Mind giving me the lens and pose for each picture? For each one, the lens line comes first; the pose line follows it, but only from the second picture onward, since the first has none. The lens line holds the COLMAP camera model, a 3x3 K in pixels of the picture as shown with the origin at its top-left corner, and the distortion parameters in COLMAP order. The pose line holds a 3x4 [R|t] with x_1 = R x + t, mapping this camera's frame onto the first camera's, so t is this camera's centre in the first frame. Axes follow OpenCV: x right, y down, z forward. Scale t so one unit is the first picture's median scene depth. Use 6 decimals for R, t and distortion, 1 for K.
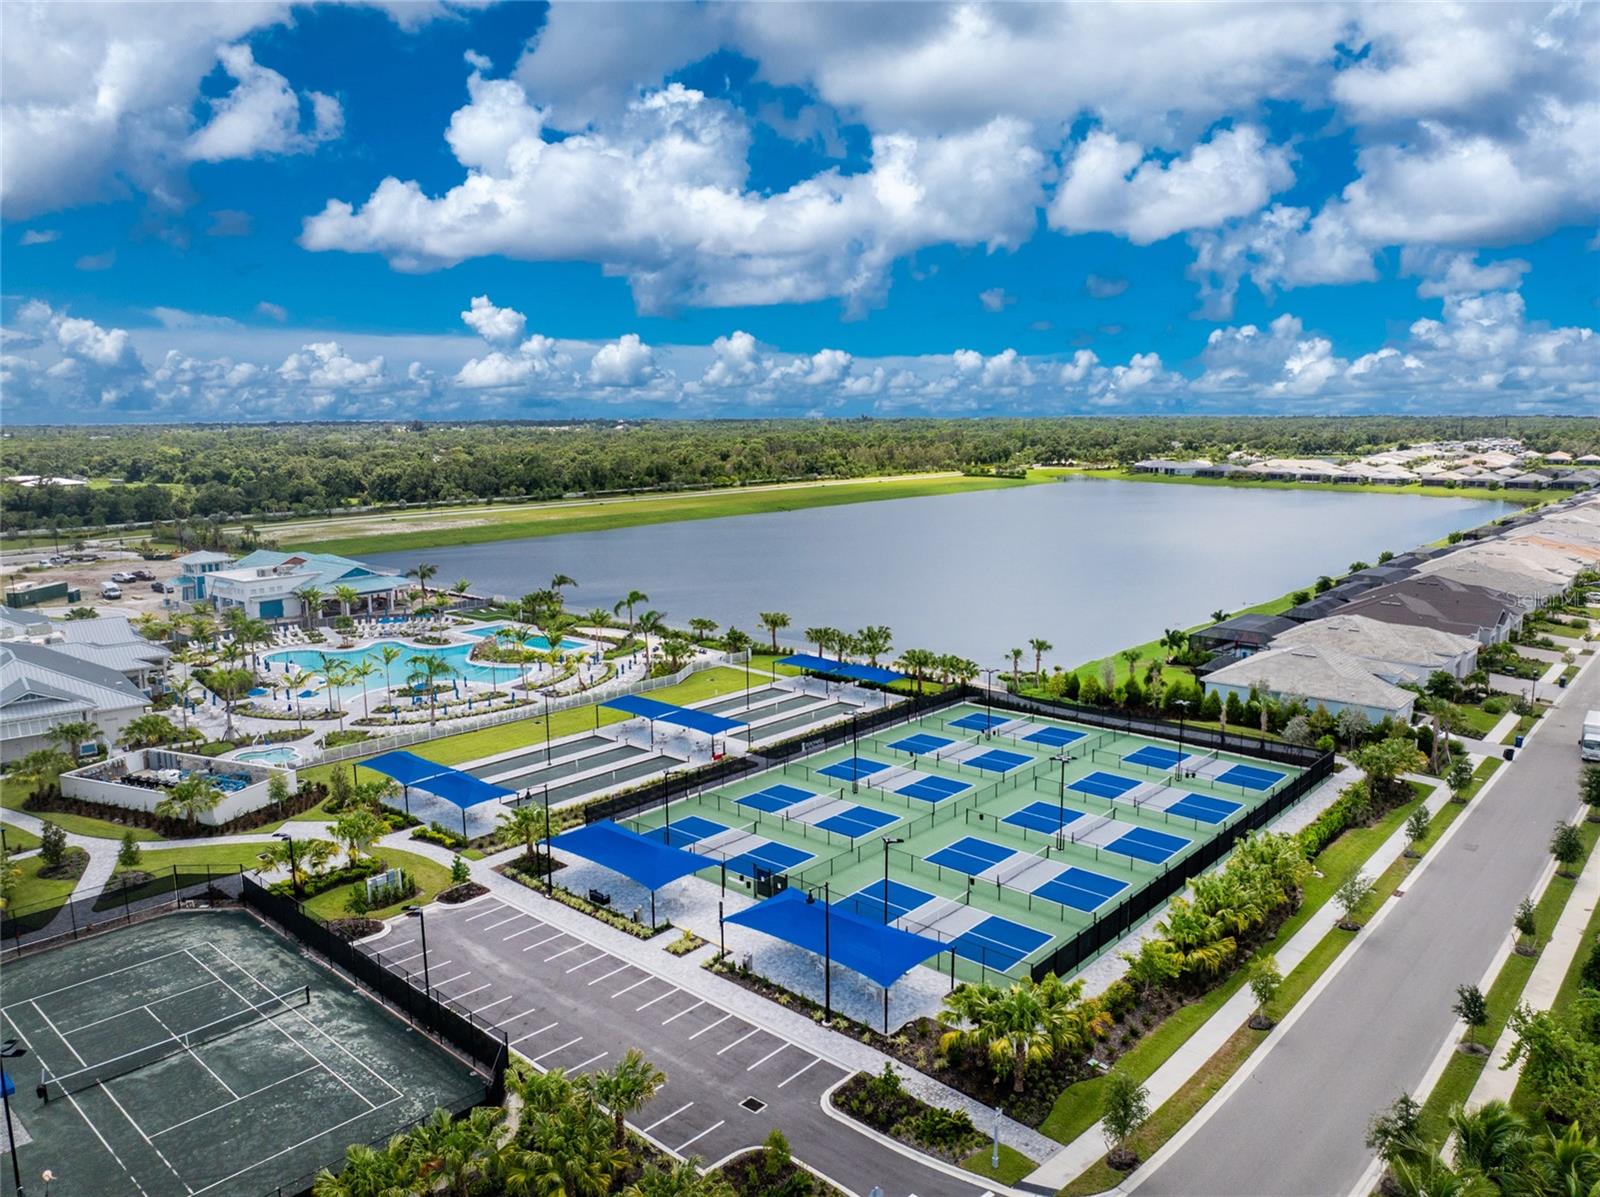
lens RADIAL K [[1093.7, 0, 903.9], [0, 1093.7, 596.6], [0, 0, 1]] dist [-0.009964, -0.002278]
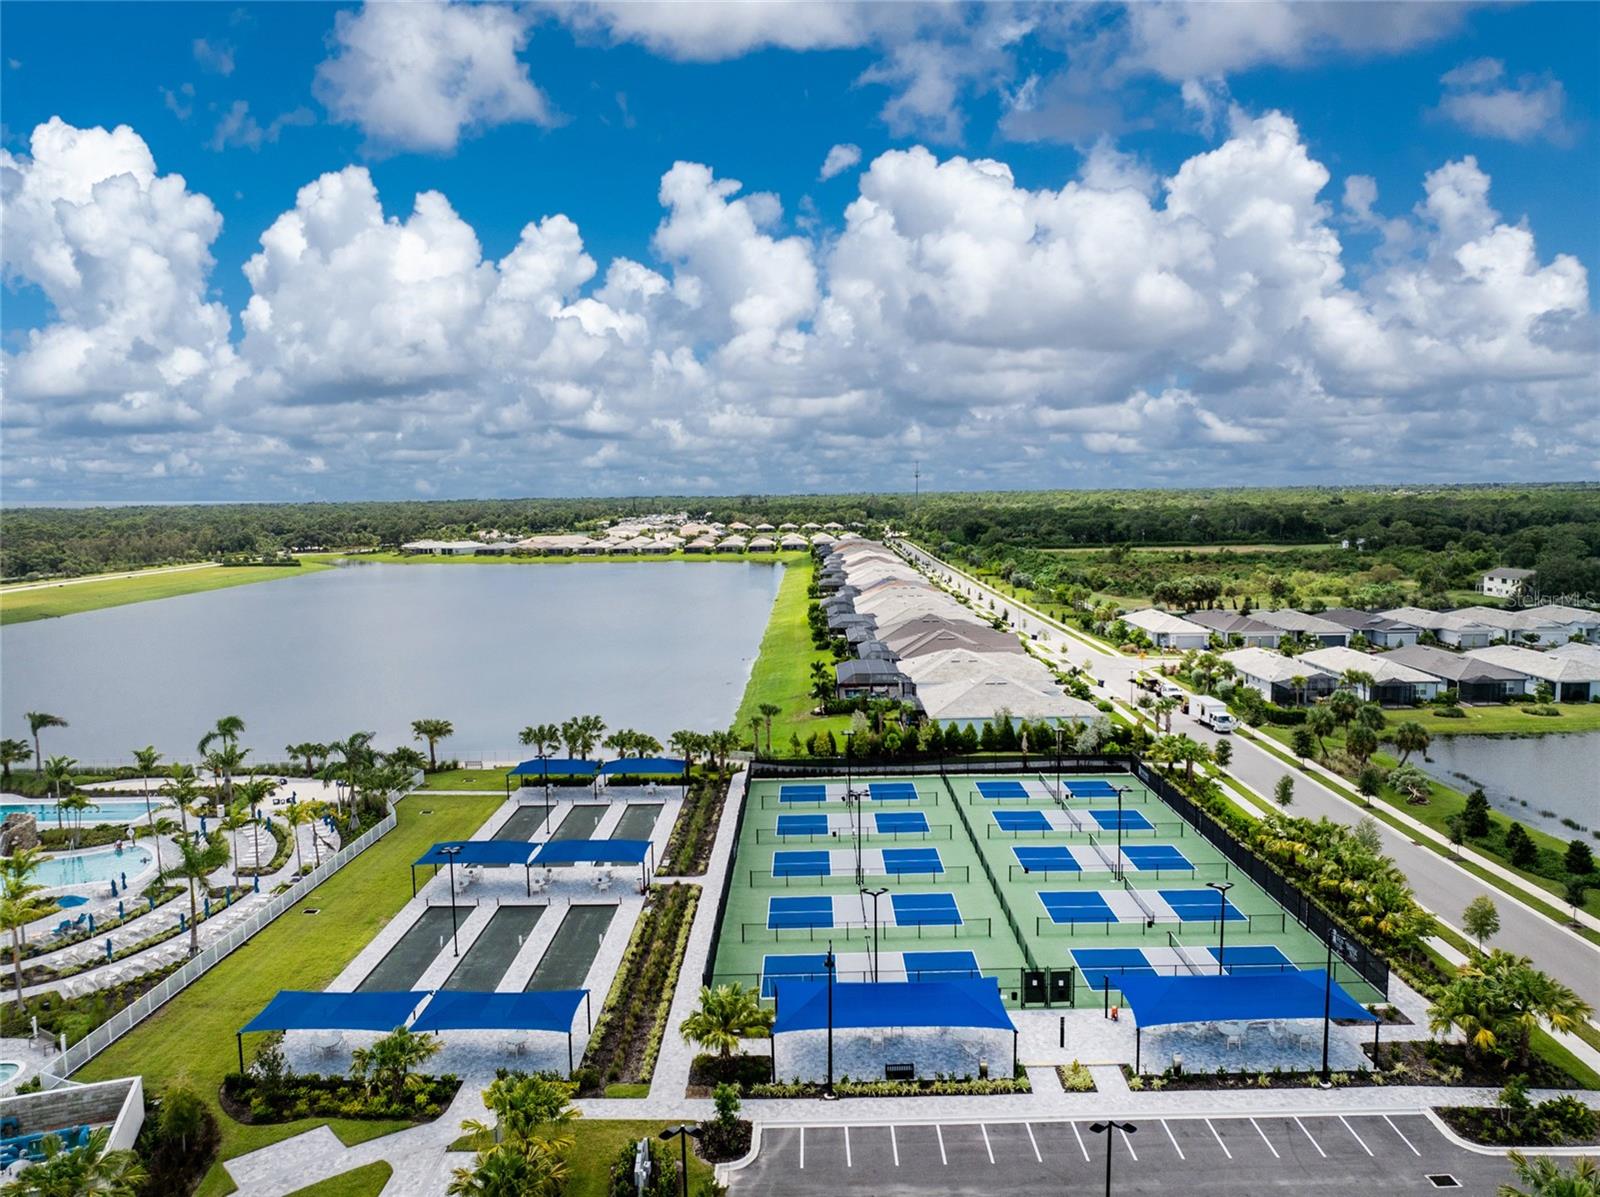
lens RADIAL K [[1072.4, 0, 803.4], [0, 1072.4, 598.9], [0, 0, 1]] dist [-0.002332, 0.001185]
pose [[0.772087, -0.070862, 0.631554, -0.537819], [0.117155, 0.992603, -0.031850, -0.022760], [-0.624625, 0.098581, 0.774677, 0.299997]]
